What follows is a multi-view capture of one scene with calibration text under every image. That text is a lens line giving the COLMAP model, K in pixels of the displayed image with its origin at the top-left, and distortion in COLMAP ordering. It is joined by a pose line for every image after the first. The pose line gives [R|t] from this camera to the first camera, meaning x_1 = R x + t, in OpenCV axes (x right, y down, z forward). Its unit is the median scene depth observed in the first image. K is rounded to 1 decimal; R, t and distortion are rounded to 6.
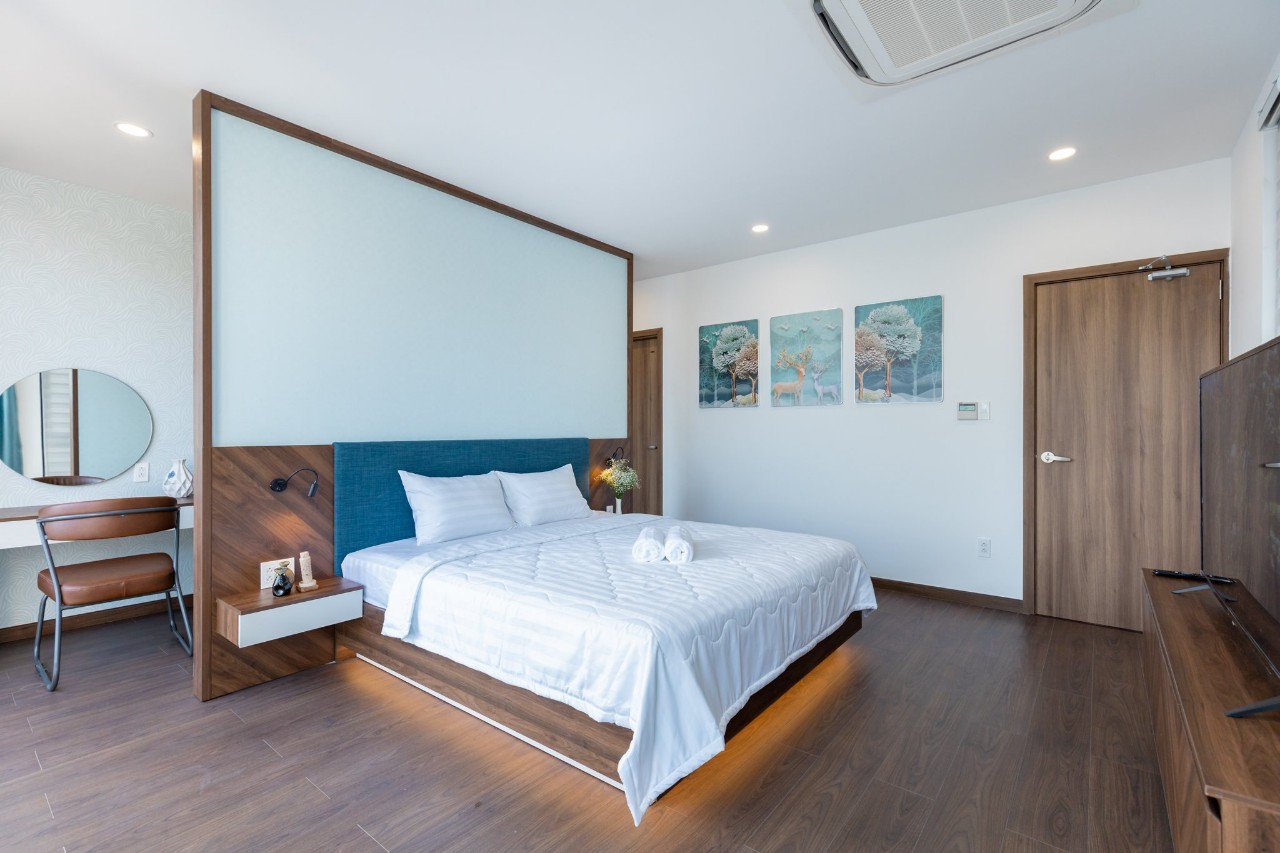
lens RADIAL K [[571.4, 0, 637.8], [0, 571.4, 429.4], [0, 0, 1]] dist [0.002666, -0.000506]
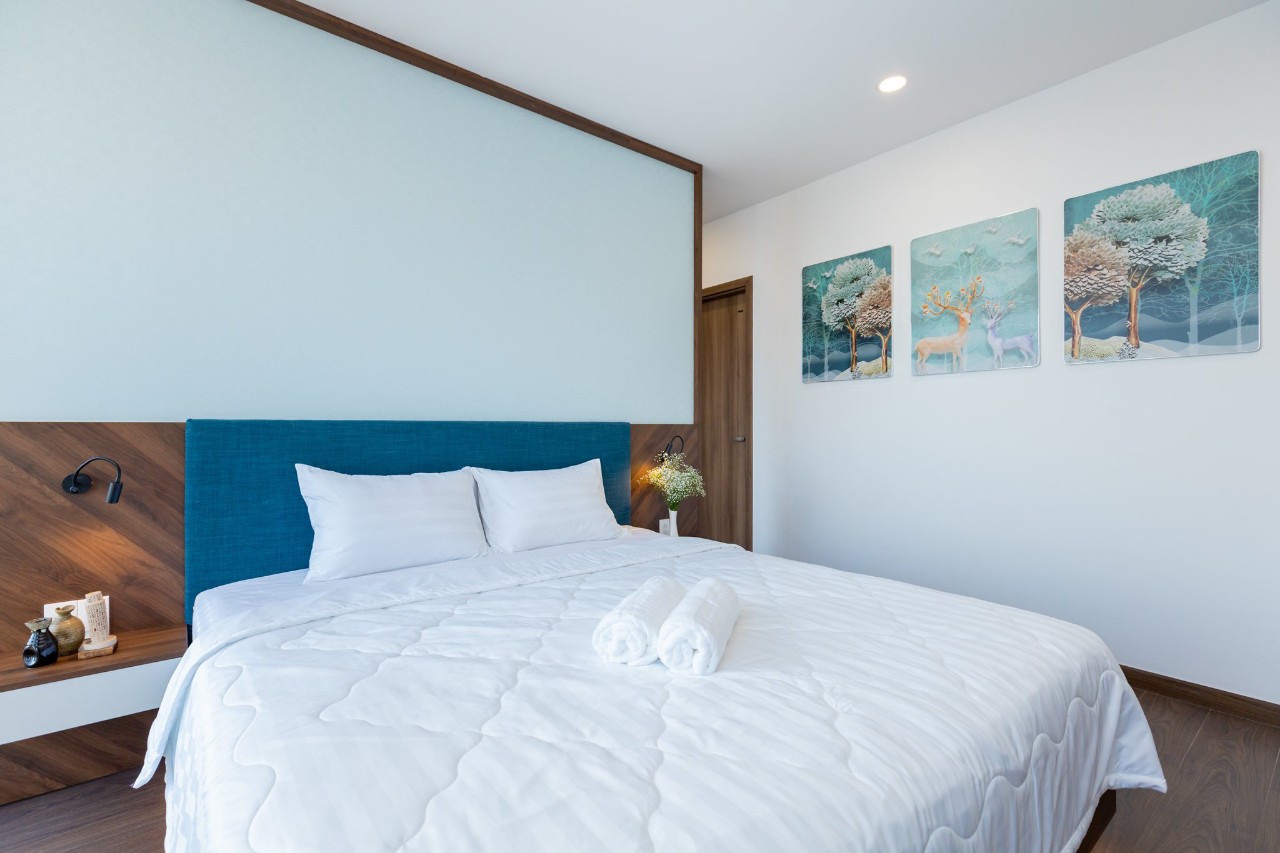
lens RADIAL K [[571.4, 0, 637.9], [0, 571.4, 426.7], [0, 0, 1]] dist [0.002666, -0.000506]
pose [[0.974900, -0.000189, -0.222645, 0.084749], [-0.000372, 0.999997, -0.002474, 0.023268], [0.222645, 0.002494, 0.974896, 0.341070]]
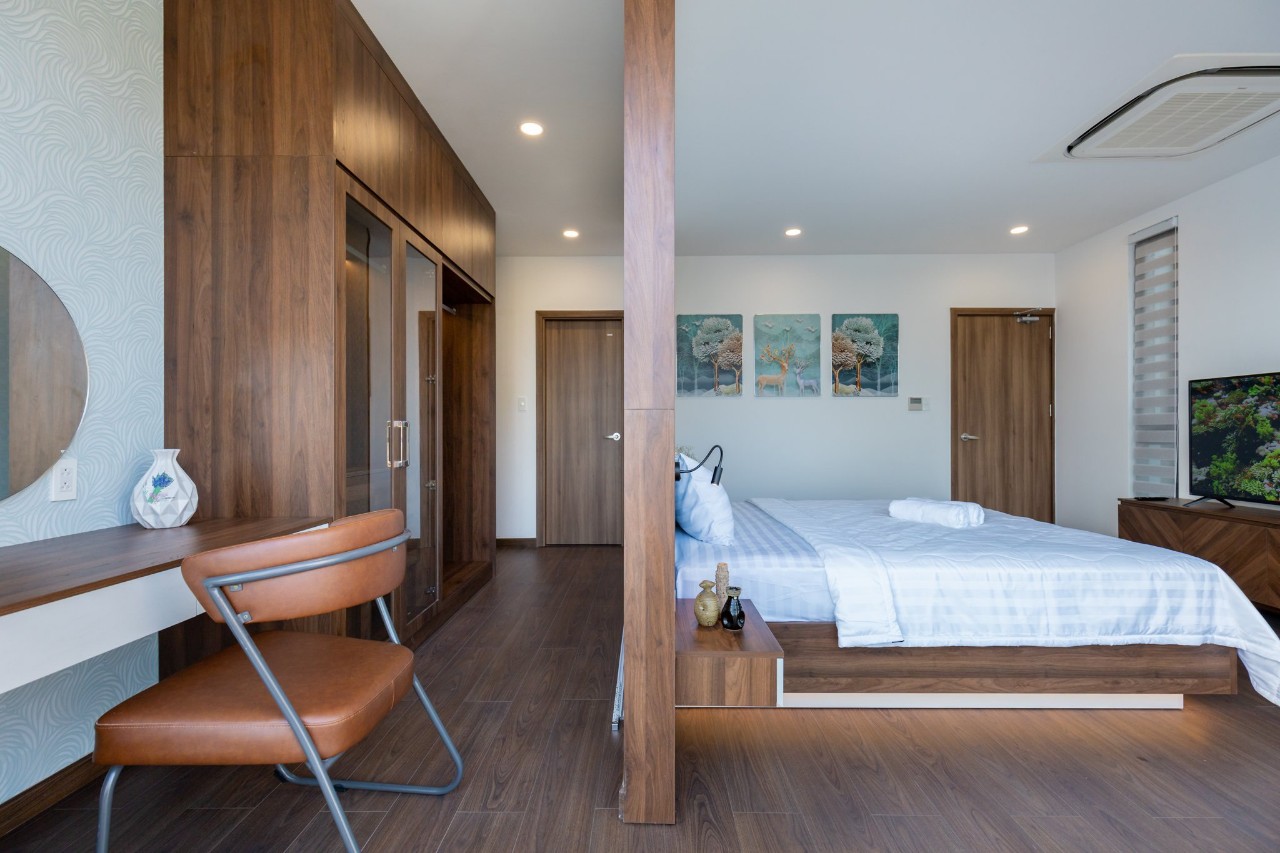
lens RADIAL K [[571.4, 0, 635.5], [0, 571.4, 429.7], [0, 0, 1]] dist [0.002666, -0.000506]
pose [[0.791347, 0.003396, 0.611358, -0.712252], [-0.000497, 0.999988, -0.004911, 0.033290], [-0.611367, 0.003583, 0.791339, 0.327368]]
